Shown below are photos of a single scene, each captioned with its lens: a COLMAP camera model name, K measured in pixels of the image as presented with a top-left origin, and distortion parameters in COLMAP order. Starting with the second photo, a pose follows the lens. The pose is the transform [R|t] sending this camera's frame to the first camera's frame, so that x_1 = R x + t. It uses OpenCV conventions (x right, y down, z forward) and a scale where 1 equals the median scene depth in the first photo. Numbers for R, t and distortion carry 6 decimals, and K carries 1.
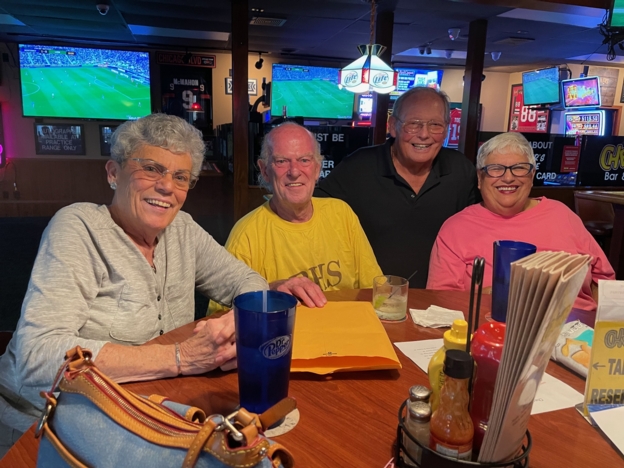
lens RADIAL K [[491.7, 0, 315.6], [0, 491.7, 234.4], [0, 0, 1]] dist [0.019782, -0.042715]
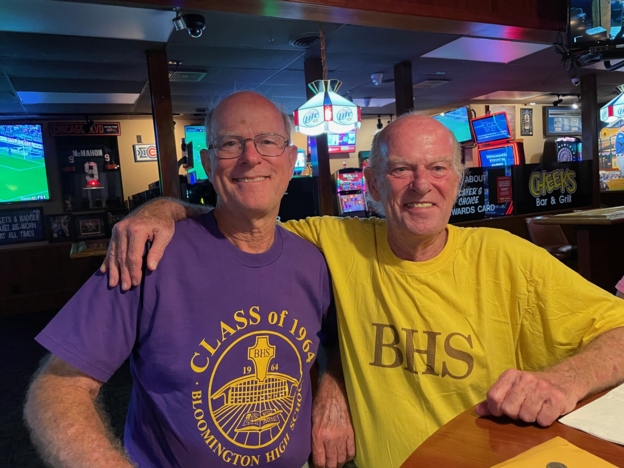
lens RADIAL K [[491.7, 0, 307.5], [0, 491.7, 231.2], [0, 0, 1]] dist [0.019782, -0.042715]
pose [[0.972479, -0.120163, 0.199613, -0.083192], [0.146827, 0.981283, -0.124601, -0.001815], [-0.180904, 0.150480, 0.971920, 0.098699]]
